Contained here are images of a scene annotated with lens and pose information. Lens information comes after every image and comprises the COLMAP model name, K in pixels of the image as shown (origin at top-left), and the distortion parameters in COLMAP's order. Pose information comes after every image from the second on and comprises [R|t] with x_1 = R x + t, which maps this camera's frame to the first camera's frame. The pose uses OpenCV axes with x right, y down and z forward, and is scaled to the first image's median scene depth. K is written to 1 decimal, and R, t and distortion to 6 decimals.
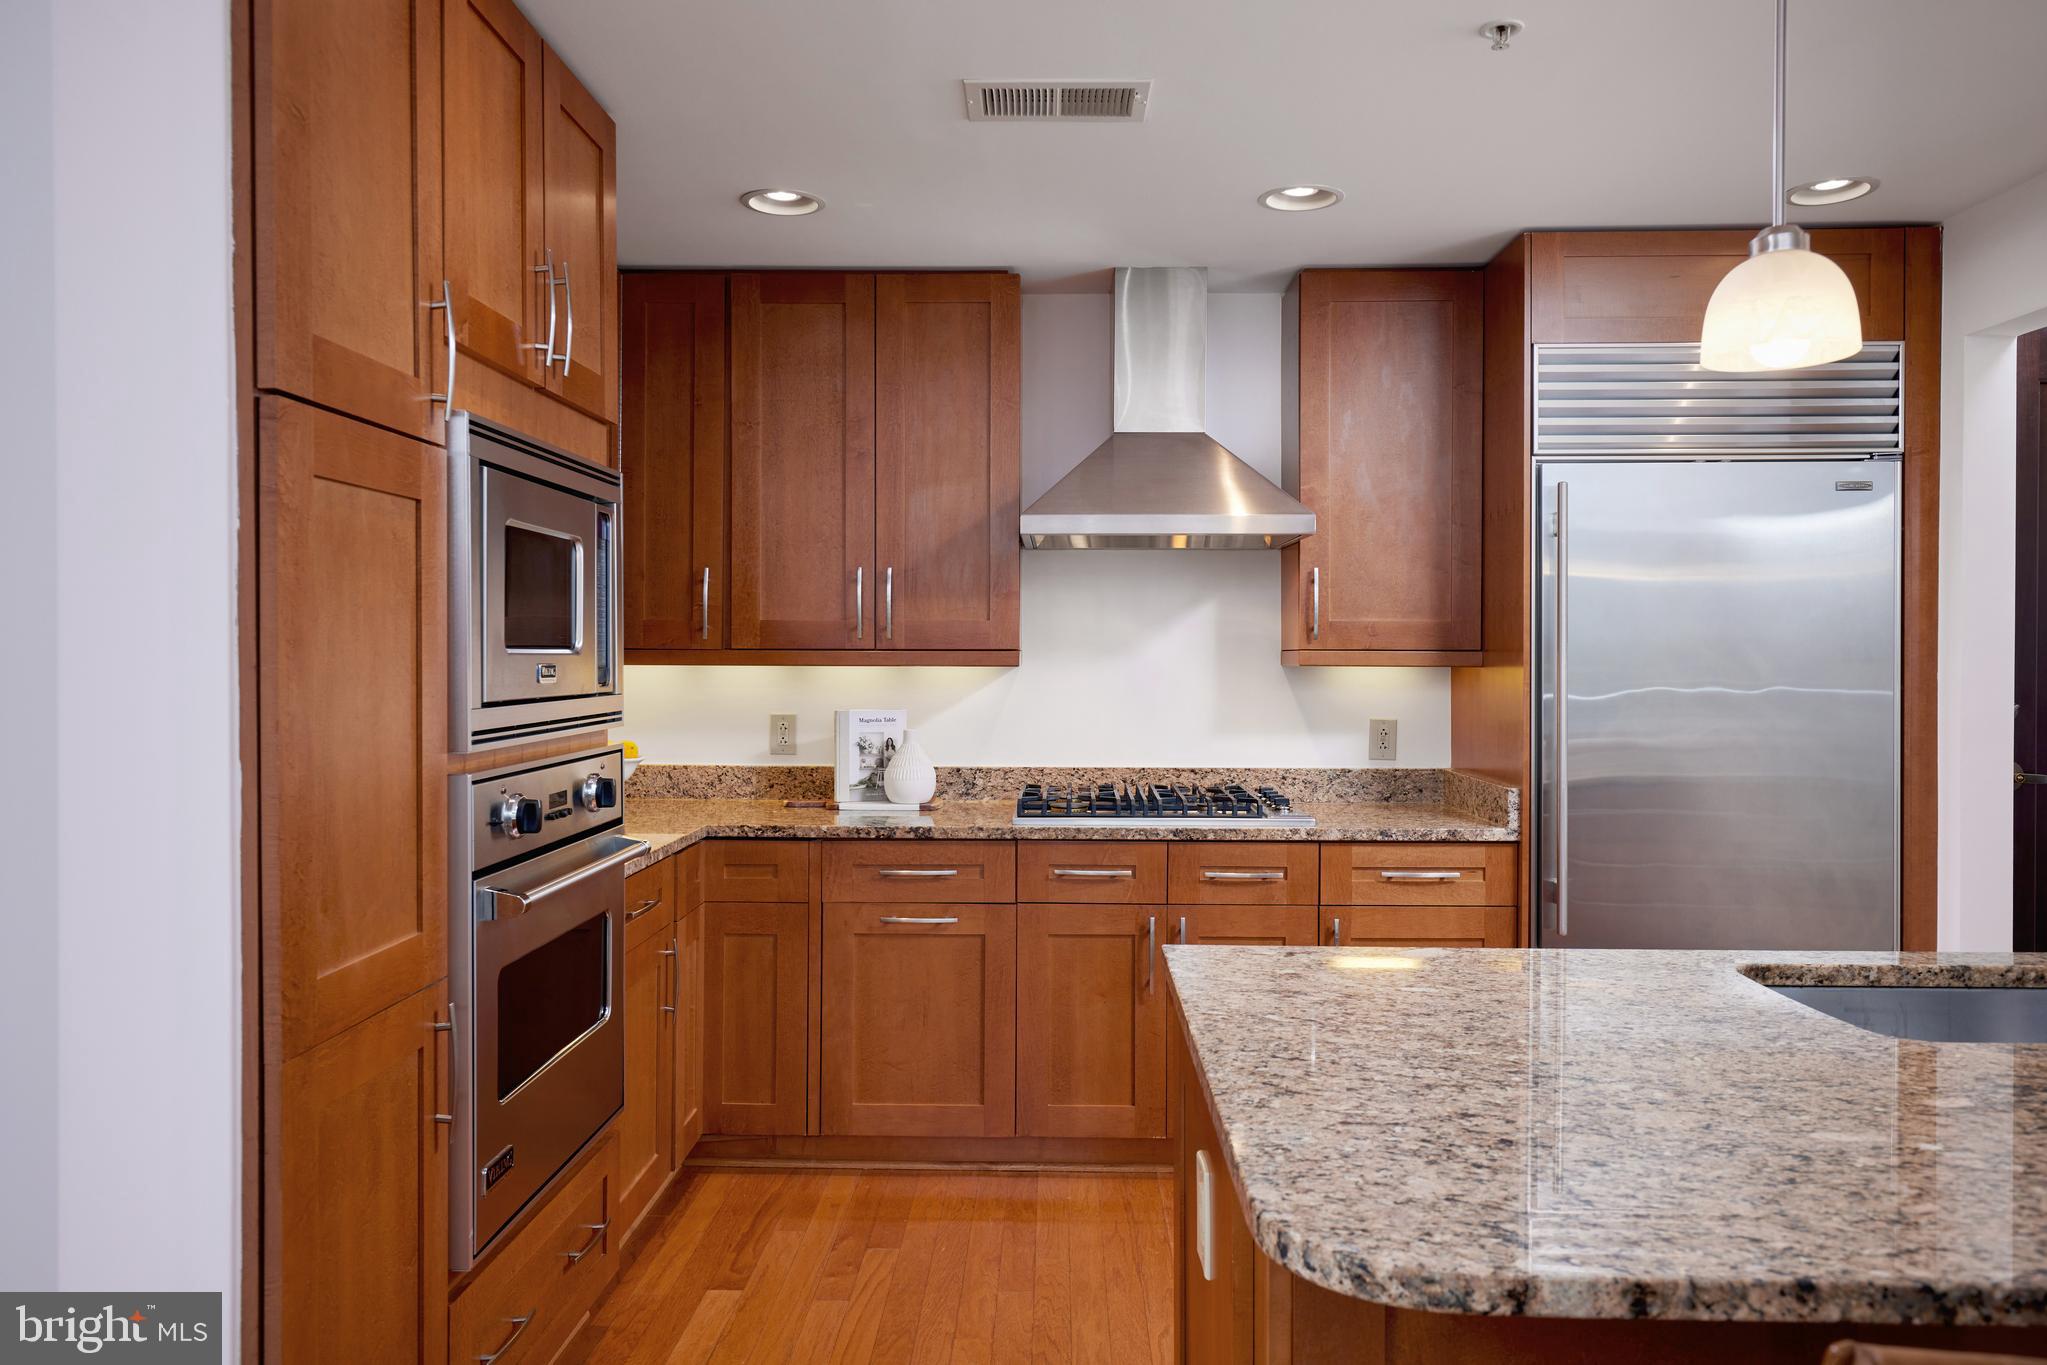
lens RADIAL K [[1431.8, 0, 1023.5], [0, 1431.8, 682.5], [0, 0, 1]] dist [0.003653, 0.001534]
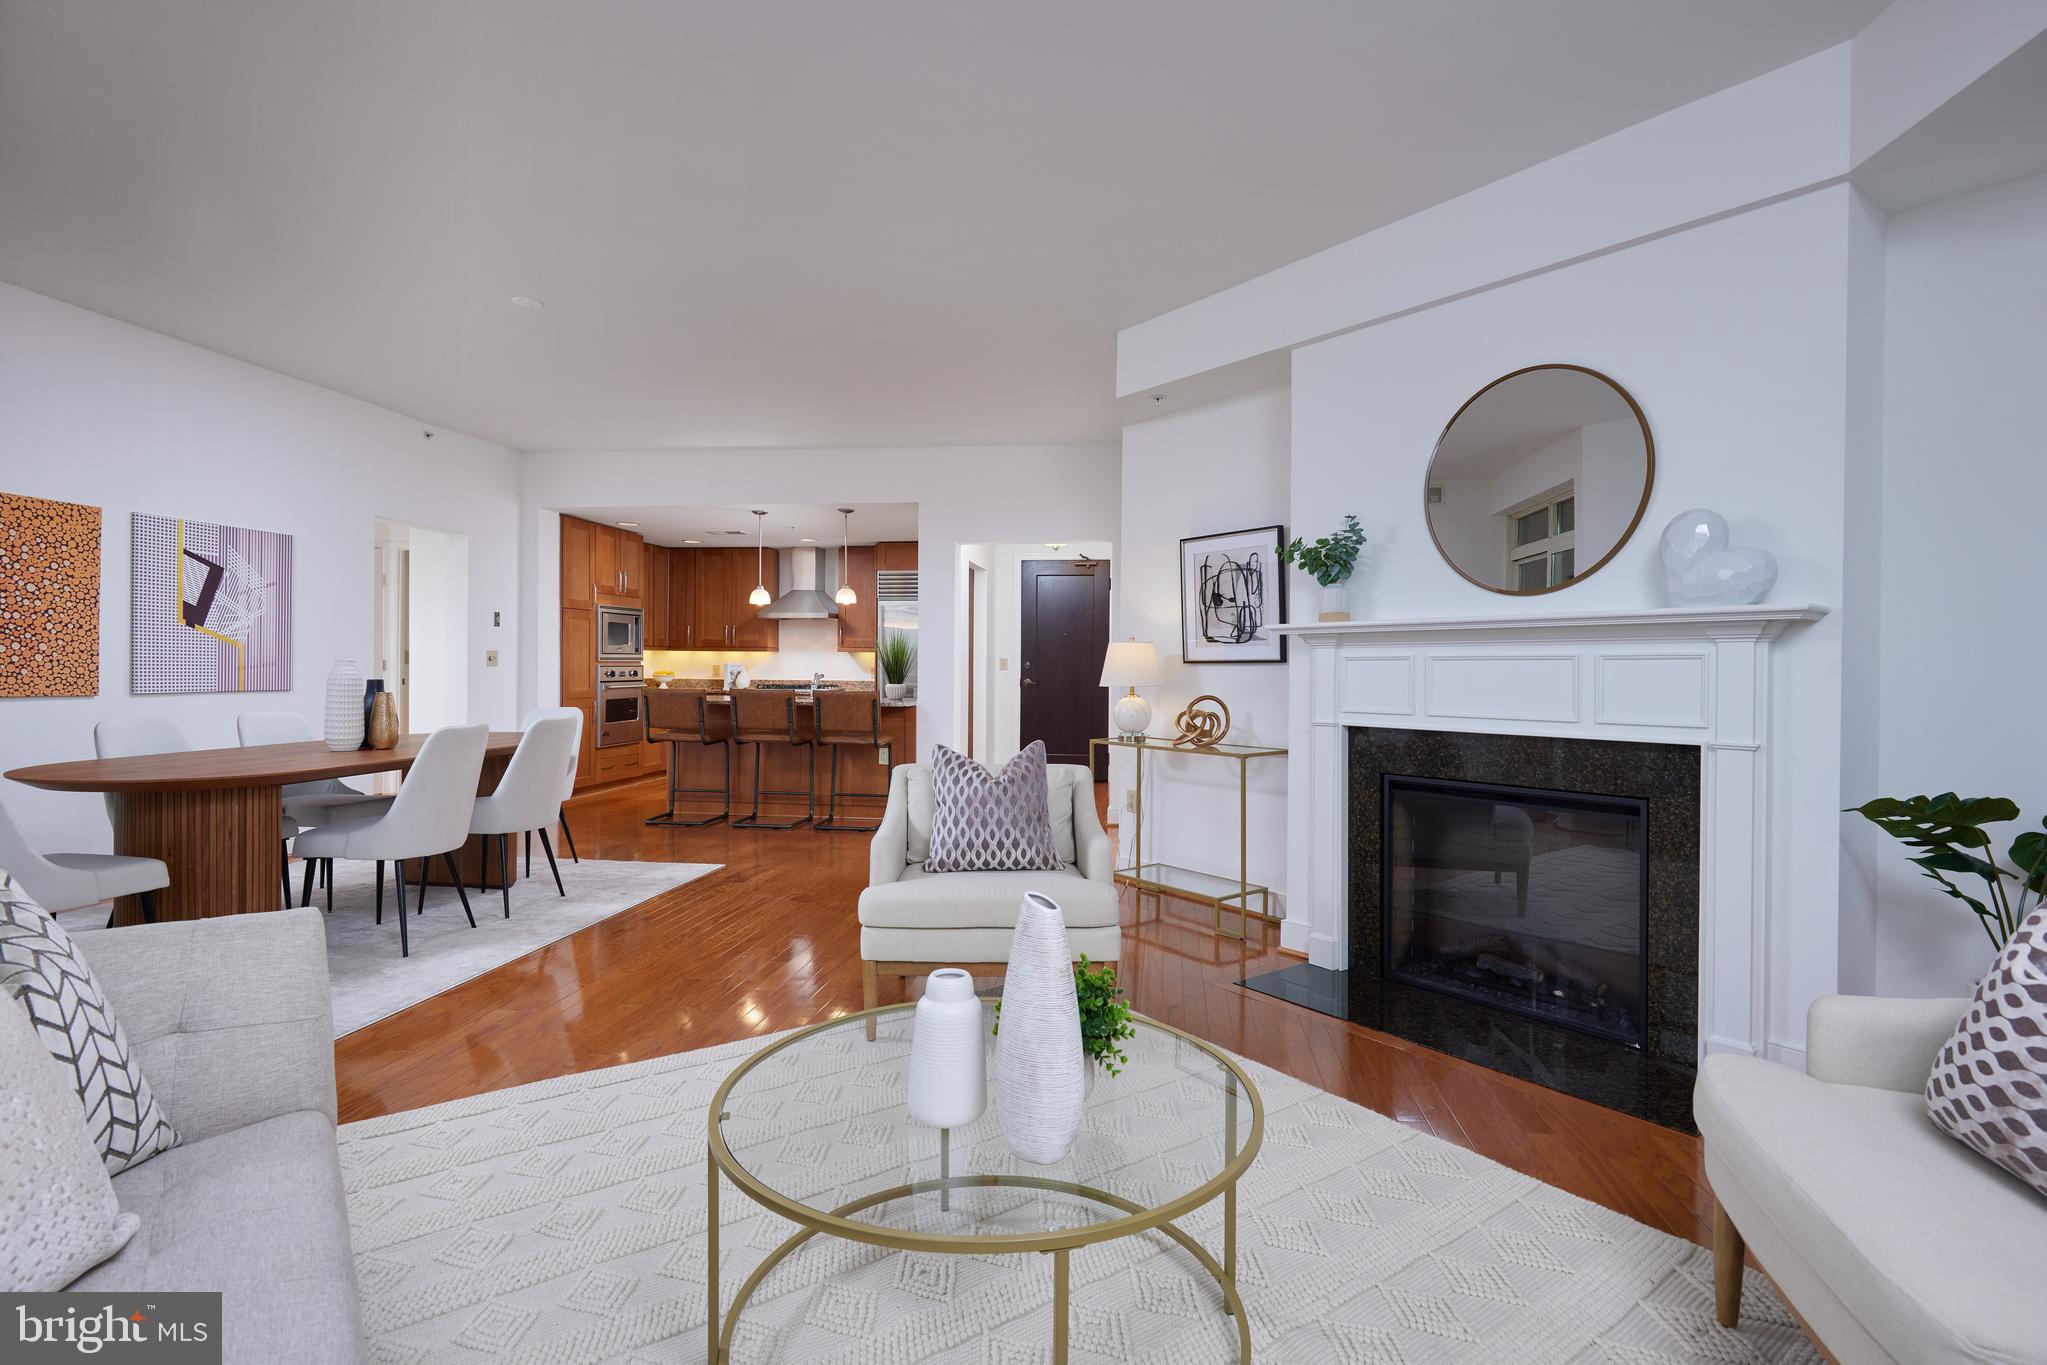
lens RADIAL K [[1016.6, 0, 1056.9], [0, 1016.6, 678.1], [0, 0, 1]] dist [-0.004572, -0.001664]
pose [[0.996193, 0.004293, -0.087070, 0.993481], [-0.004462, 0.999989, -0.001740, 0.061537], [0.087061, 0.002121, 0.996201, -1.611823]]
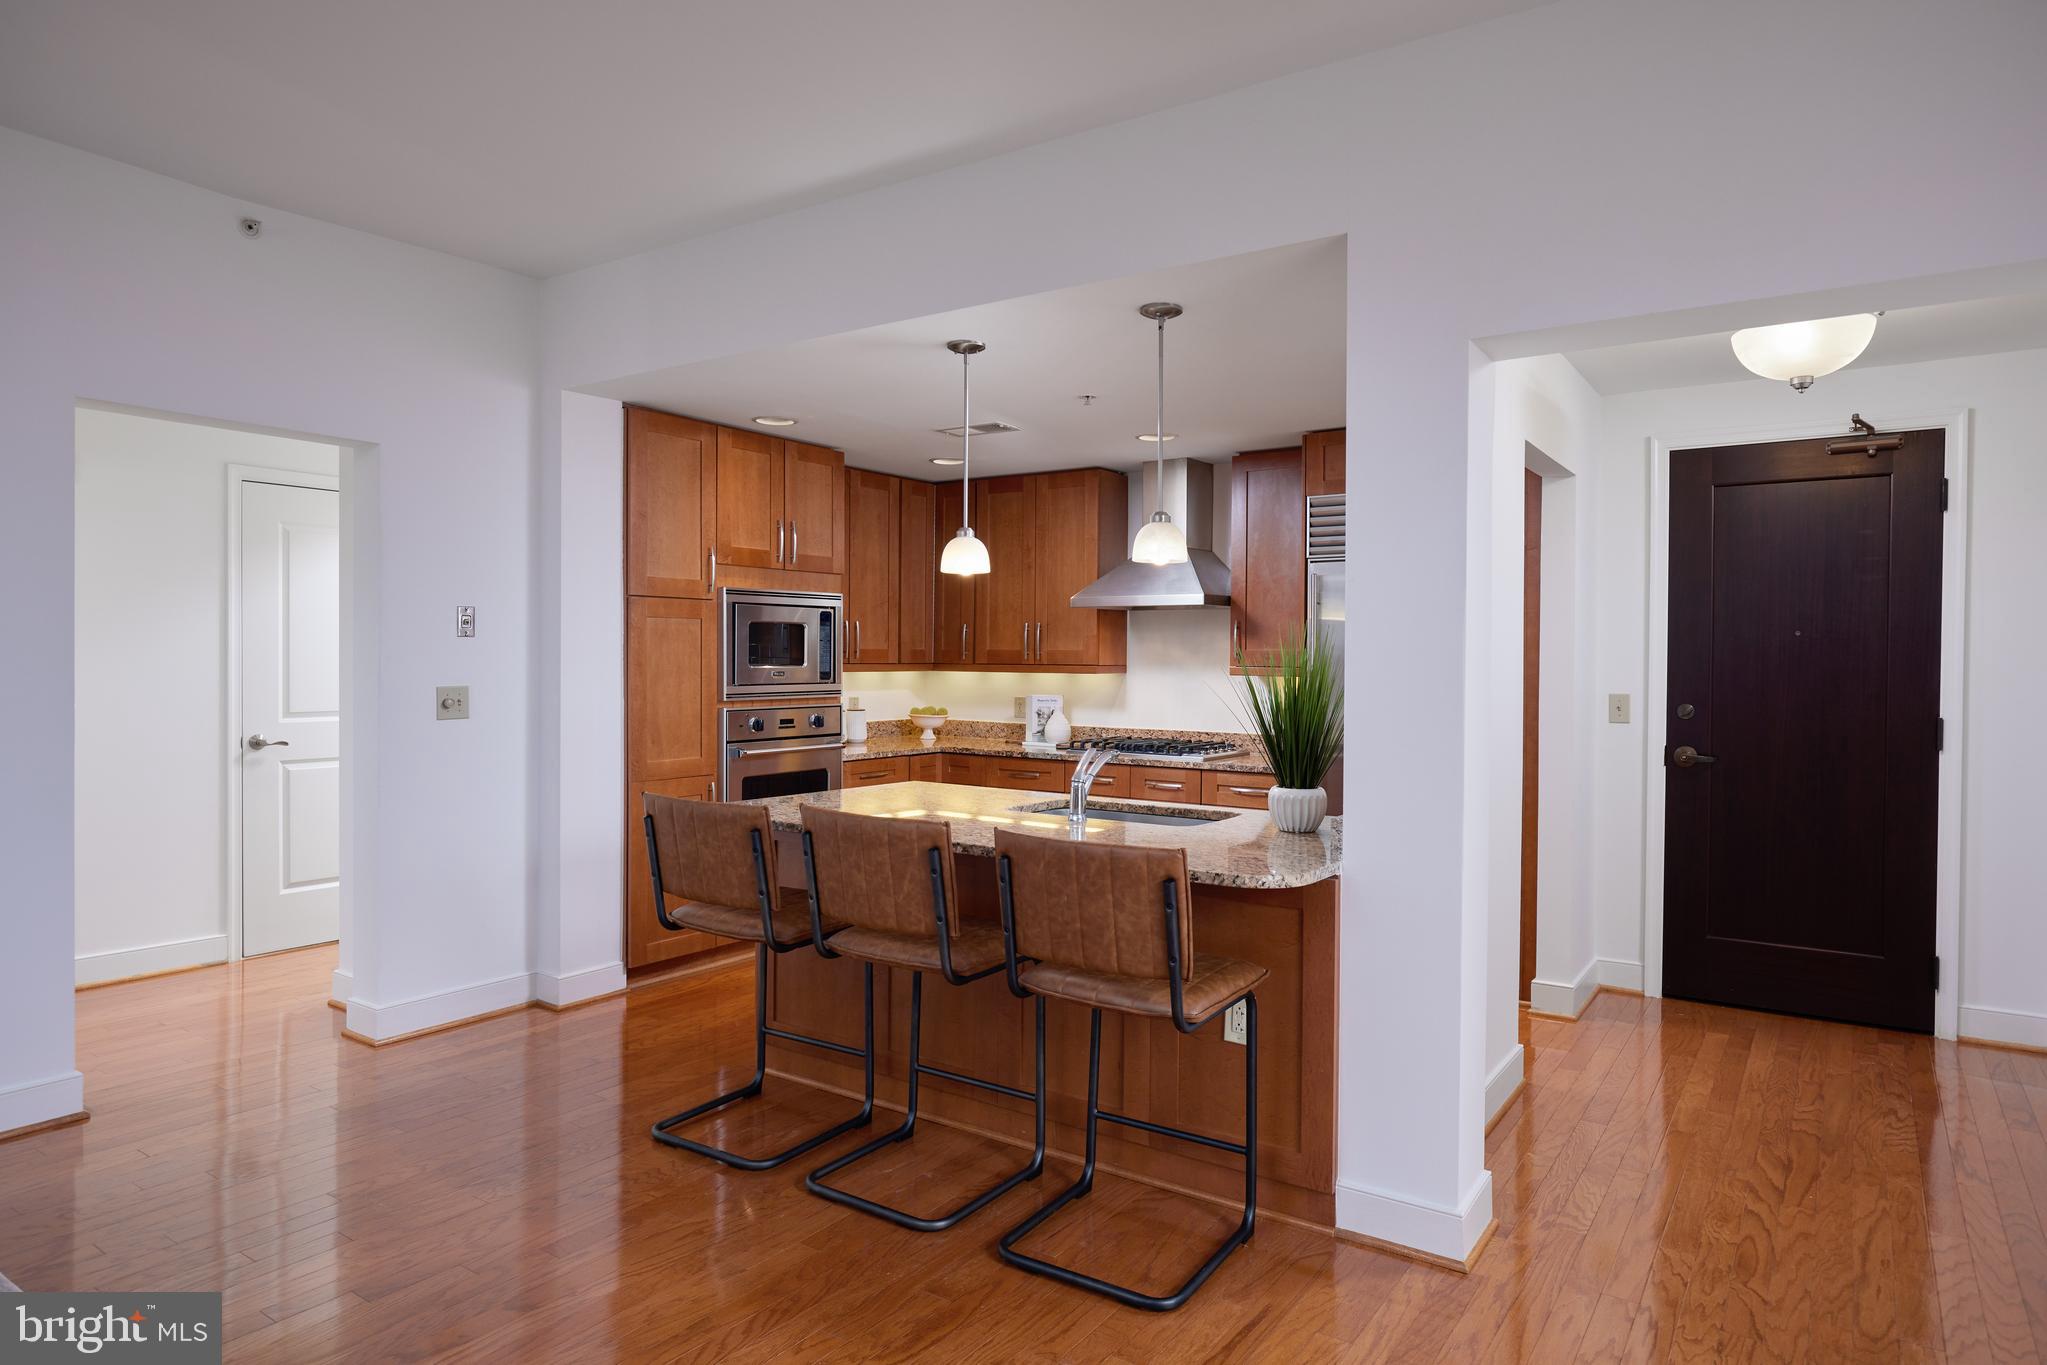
lens RADIAL K [[1202.8, 0, 1015.0], [0, 1202.8, 671.7], [0, 0, 1]] dist [-0.011769, -0.000604]
pose [[0.834027, 0.009392, -0.551644, 0.789290], [-0.013052, 0.999911, -0.002709, -0.007754], [0.551570, 0.009459, 0.834075, -0.396515]]
